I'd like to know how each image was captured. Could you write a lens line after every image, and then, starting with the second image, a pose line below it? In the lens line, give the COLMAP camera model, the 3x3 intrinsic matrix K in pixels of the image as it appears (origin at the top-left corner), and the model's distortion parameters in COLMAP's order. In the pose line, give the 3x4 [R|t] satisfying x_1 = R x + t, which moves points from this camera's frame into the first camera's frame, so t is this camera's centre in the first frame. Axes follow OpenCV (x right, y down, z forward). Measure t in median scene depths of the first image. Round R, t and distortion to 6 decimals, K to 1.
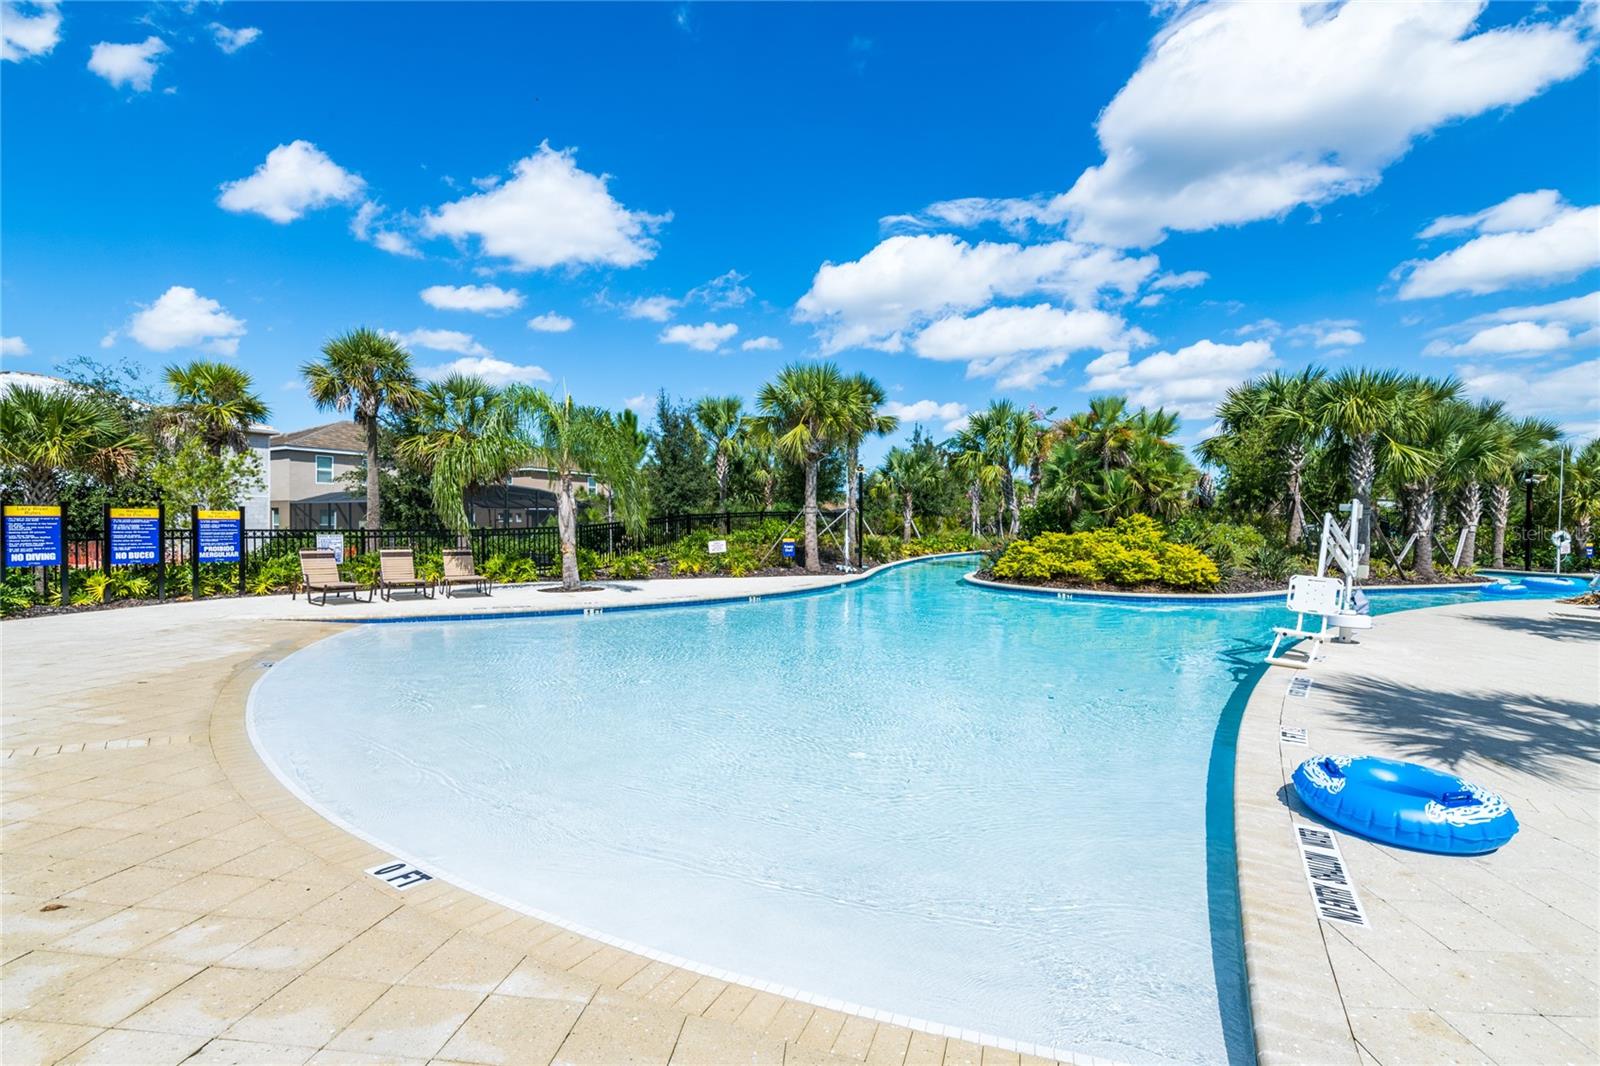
lens RADIAL K [[698.3, 0, 807.9], [0, 698.3, 529.7], [0, 0, 1]] dist [-0.005156, -0.000875]
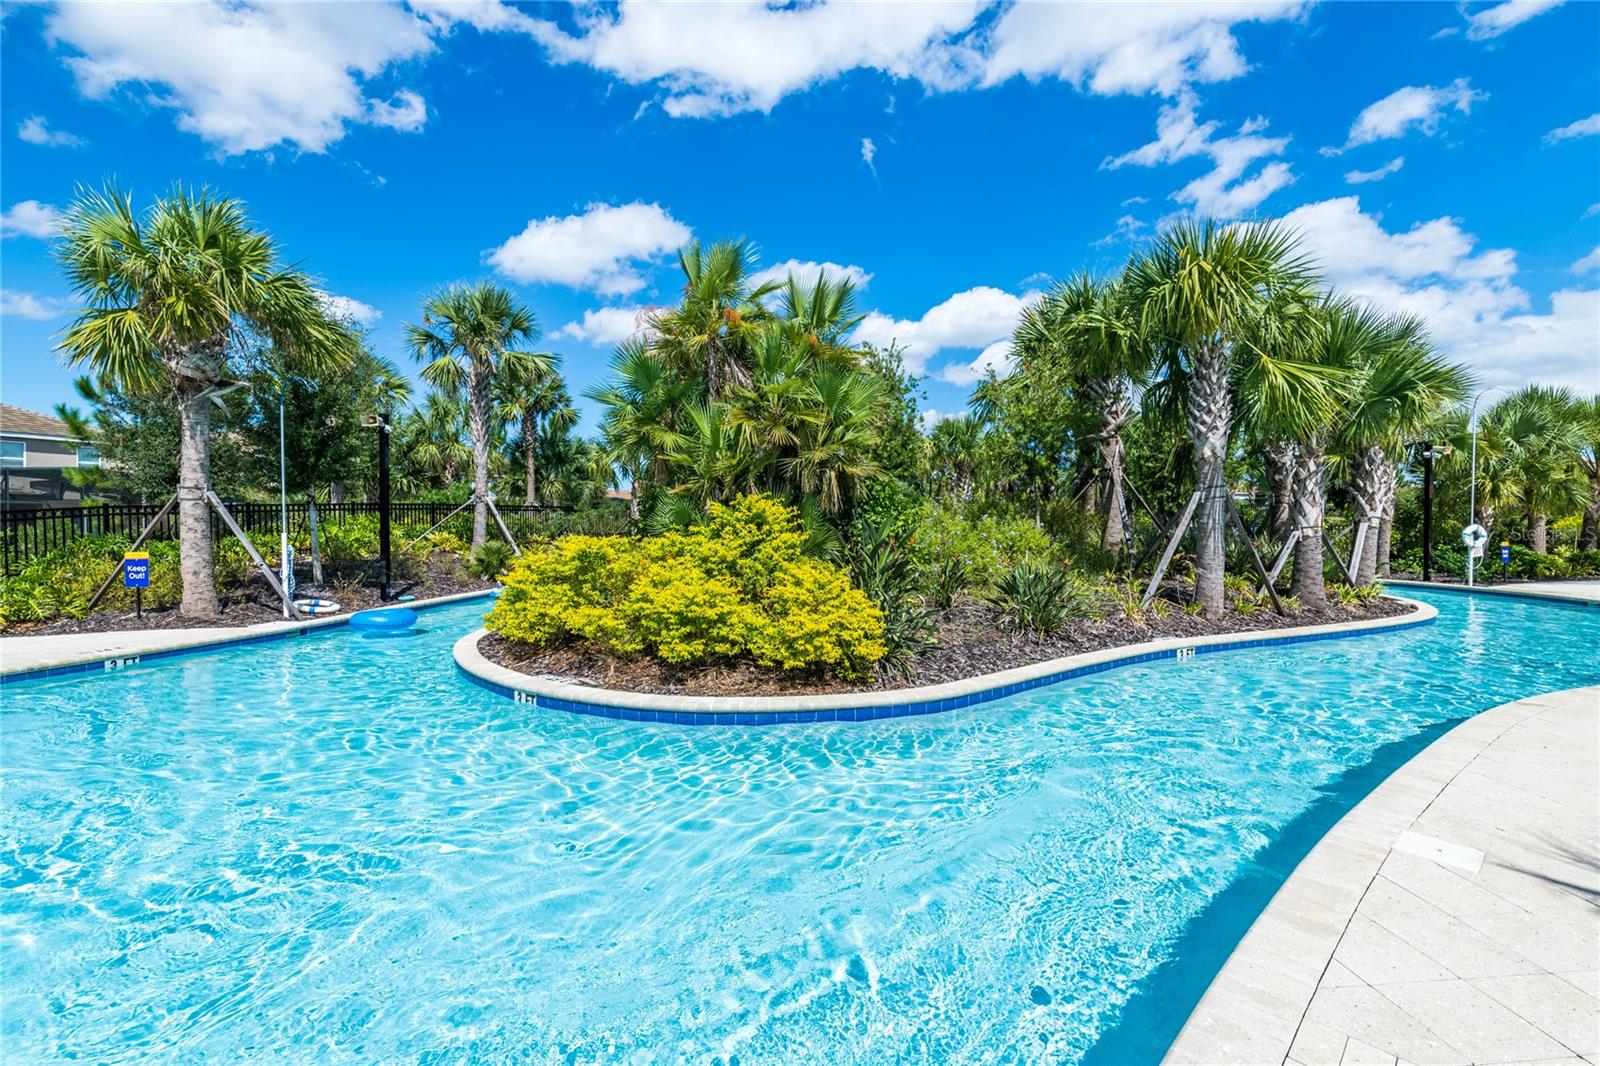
lens RADIAL K [[698.3, 0, 792.6], [0, 698.3, 533.1], [0, 0, 1]] dist [-0.005156, -0.000875]
pose [[0.992031, -0.009163, 0.125663, 0.383818], [0.008252, 0.999936, 0.007775, -0.001107], [-0.125726, -0.006676, 0.992043, 0.476749]]
